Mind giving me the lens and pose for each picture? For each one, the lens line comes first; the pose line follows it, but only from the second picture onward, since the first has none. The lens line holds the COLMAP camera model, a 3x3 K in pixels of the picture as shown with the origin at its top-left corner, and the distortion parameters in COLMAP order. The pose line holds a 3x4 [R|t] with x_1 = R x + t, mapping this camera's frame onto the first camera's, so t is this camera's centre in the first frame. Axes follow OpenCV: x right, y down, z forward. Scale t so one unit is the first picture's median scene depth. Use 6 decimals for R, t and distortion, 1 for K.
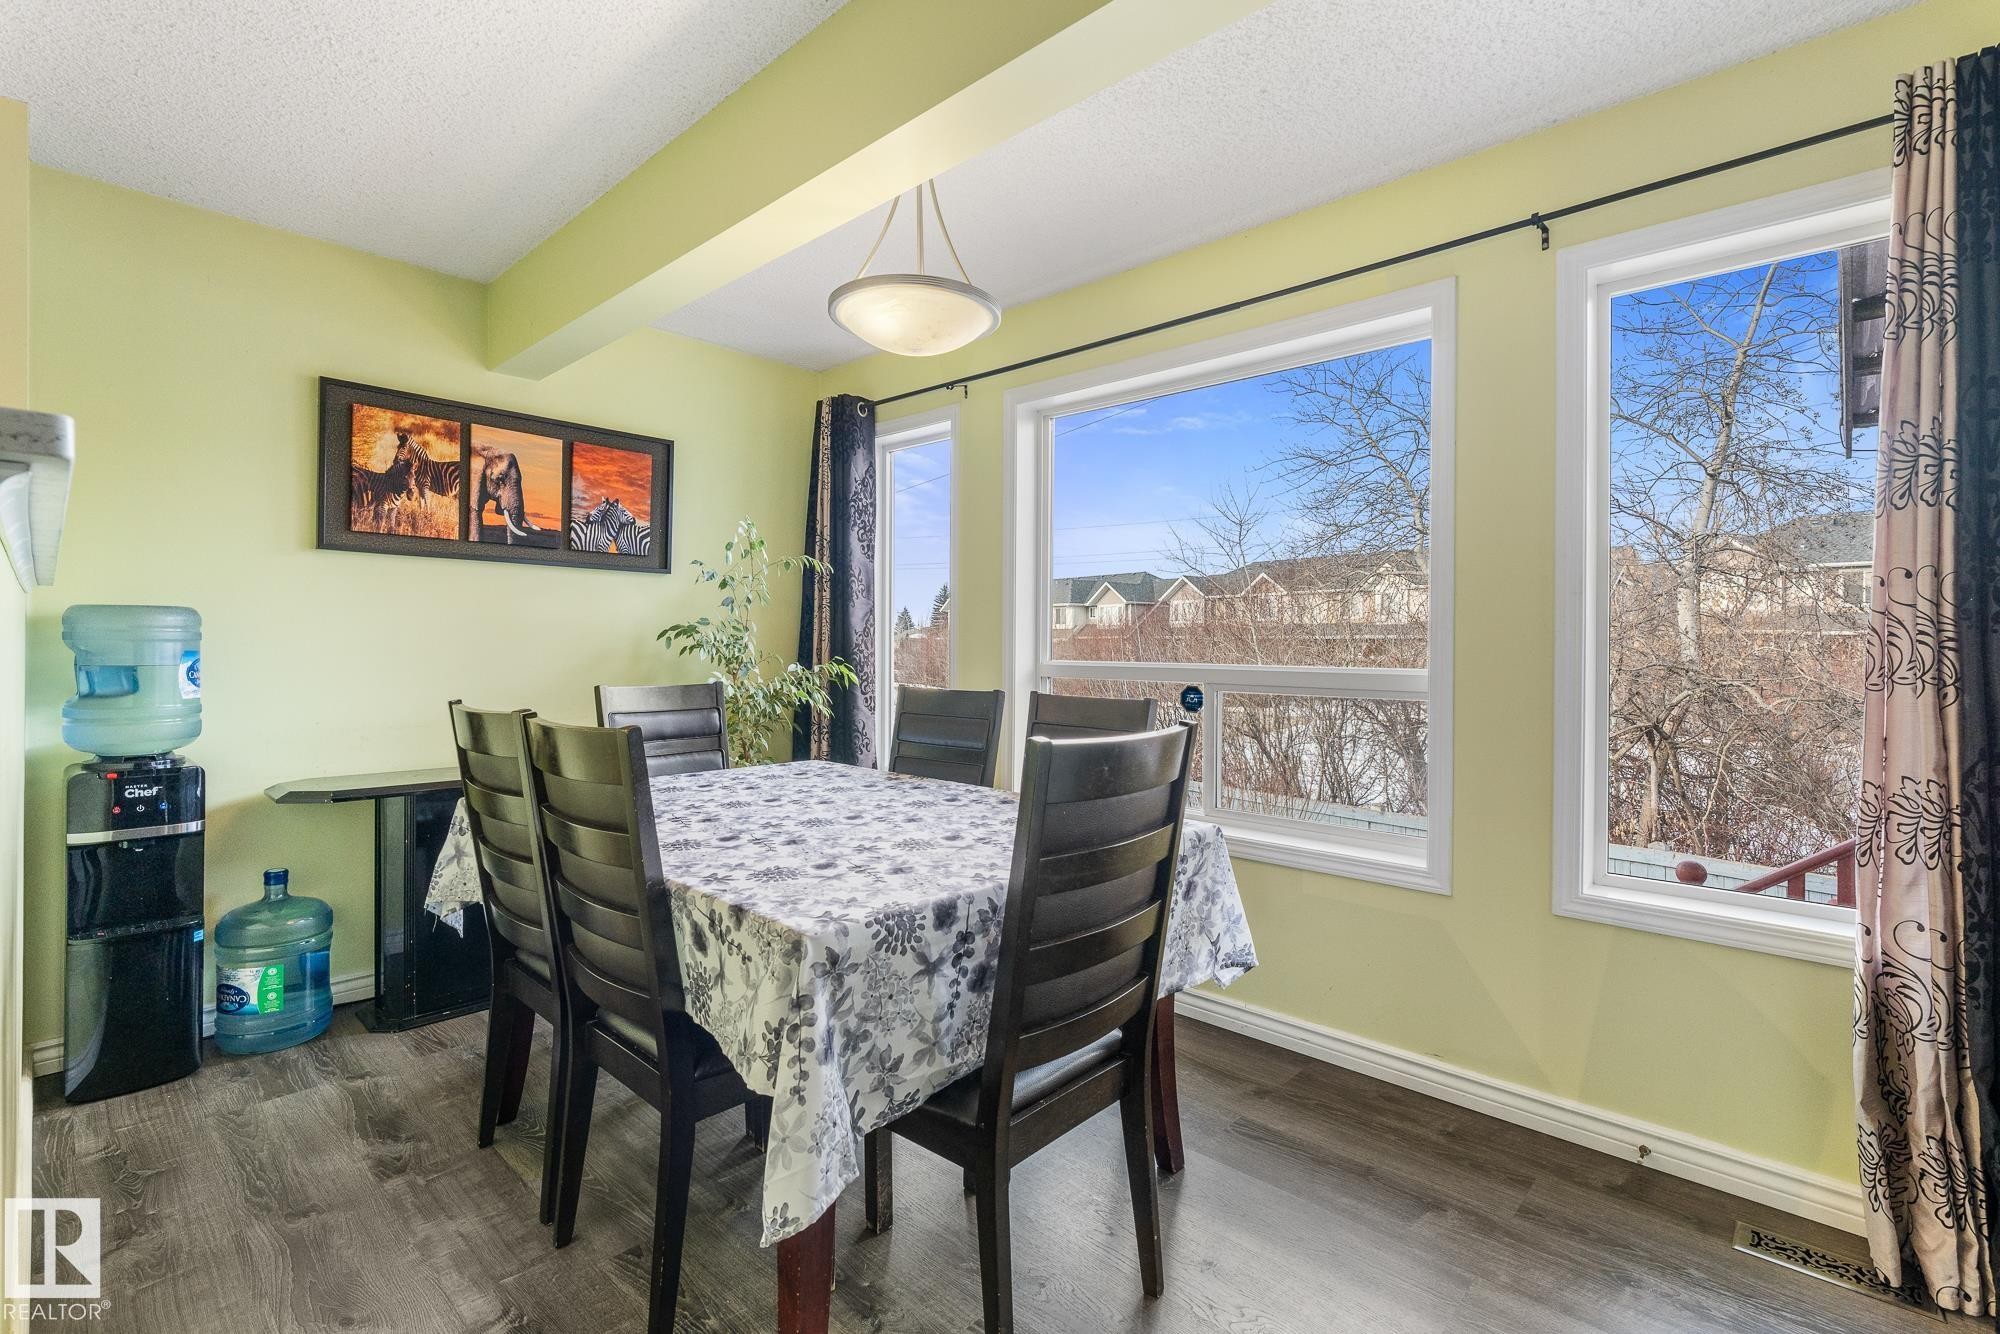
lens RADIAL K [[901.9, 0, 1004.6], [0, 901.9, 650.8], [0, 0, 1]] dist [-0.003675, 0.001041]
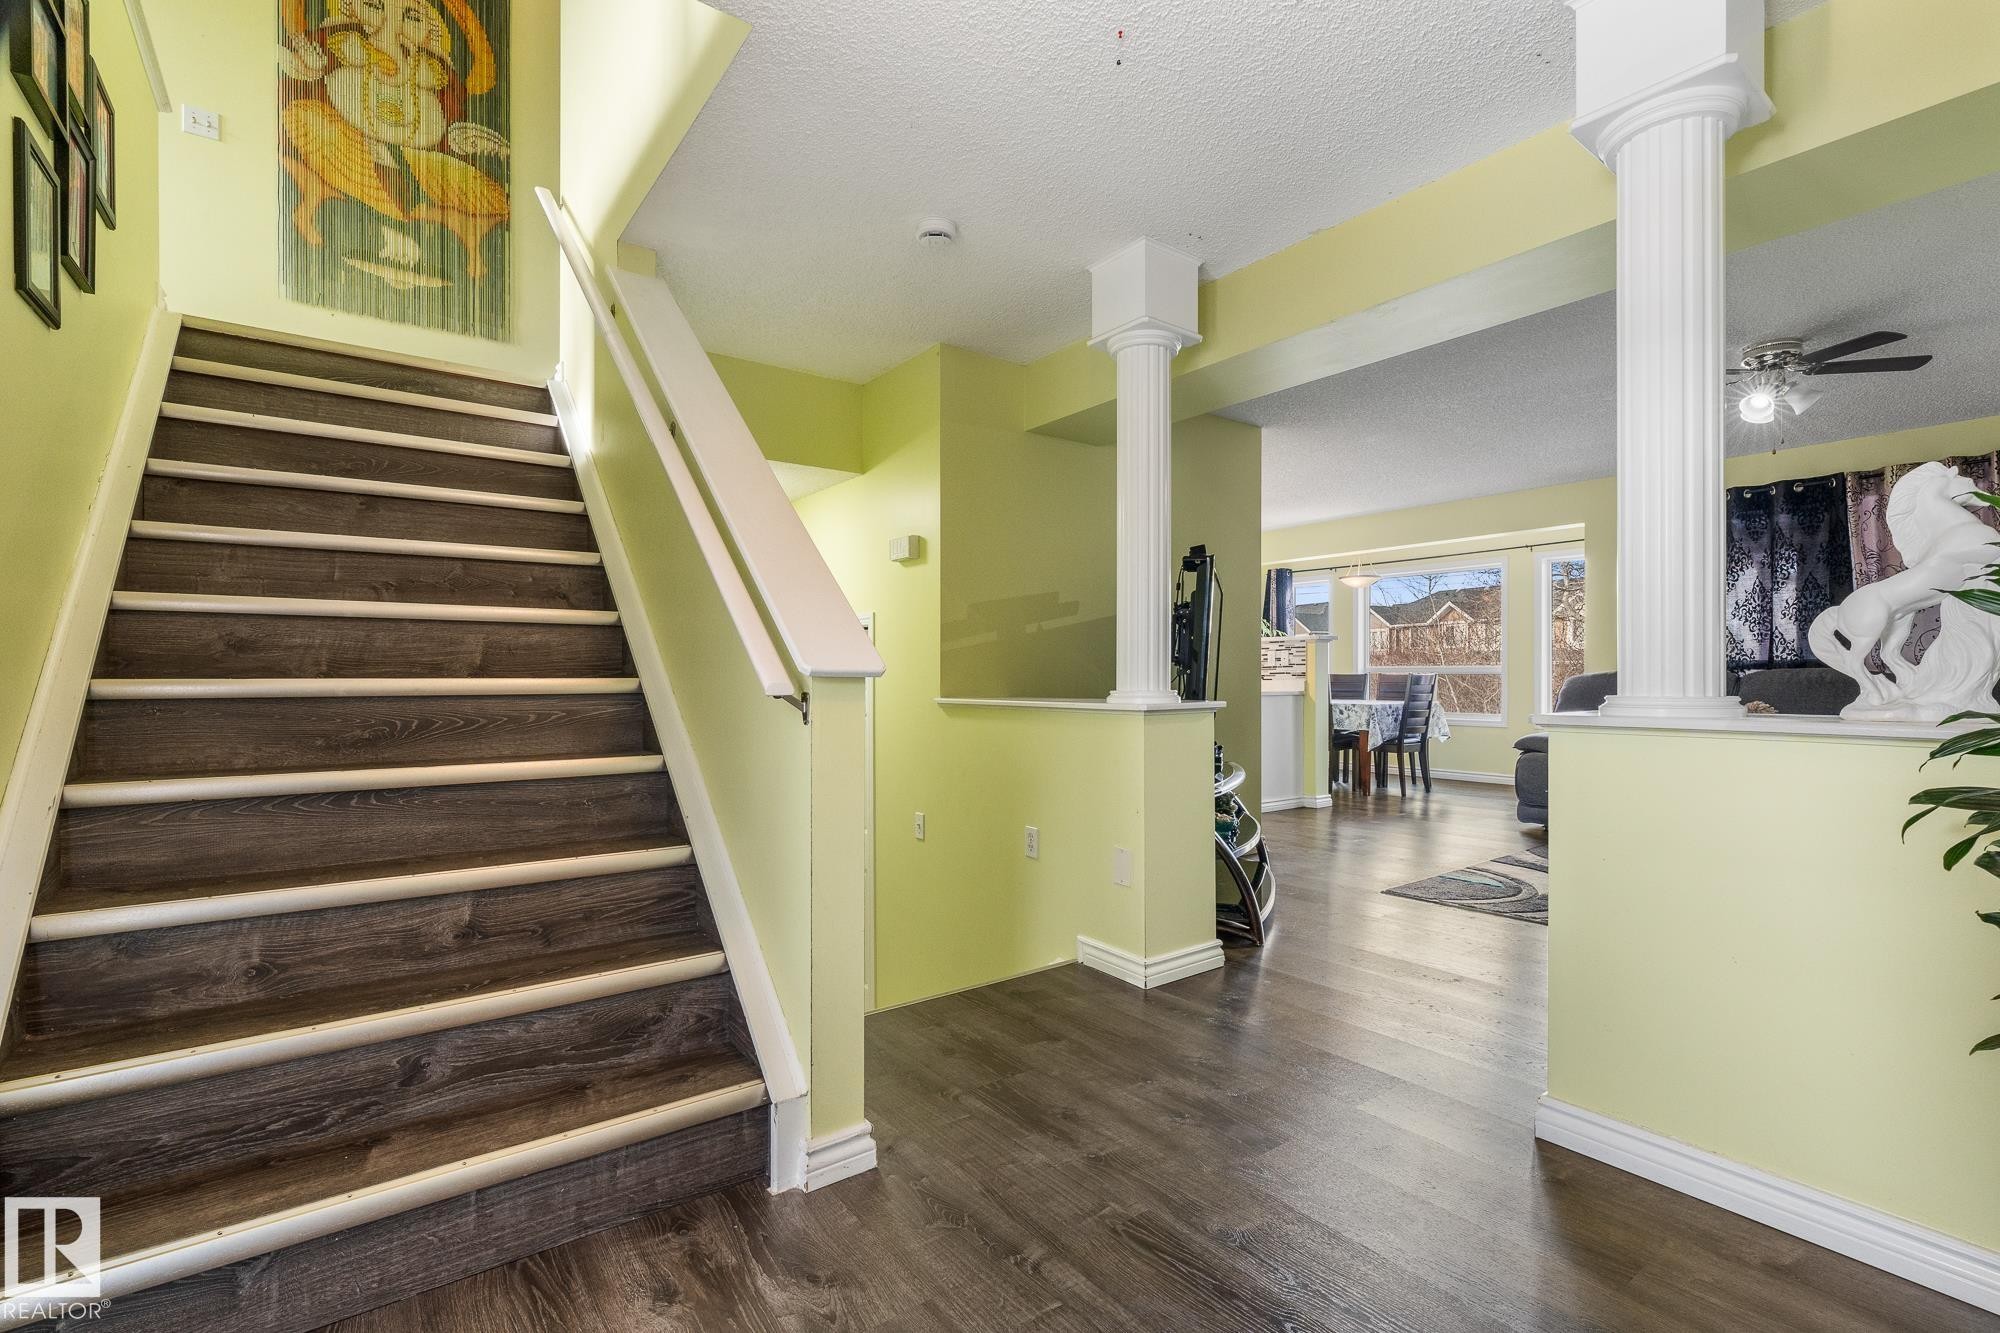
lens RADIAL K [[901.9, 0, 1013.9], [0, 901.9, 672.7], [0, 0, 1]] dist [-0.003675, 0.001041]
pose [[0.985928, -0.008505, -0.166954, -0.624550], [0.006927, 0.999926, -0.010032, 0.055577], [0.167027, 0.008735, 0.985914, -2.129114]]
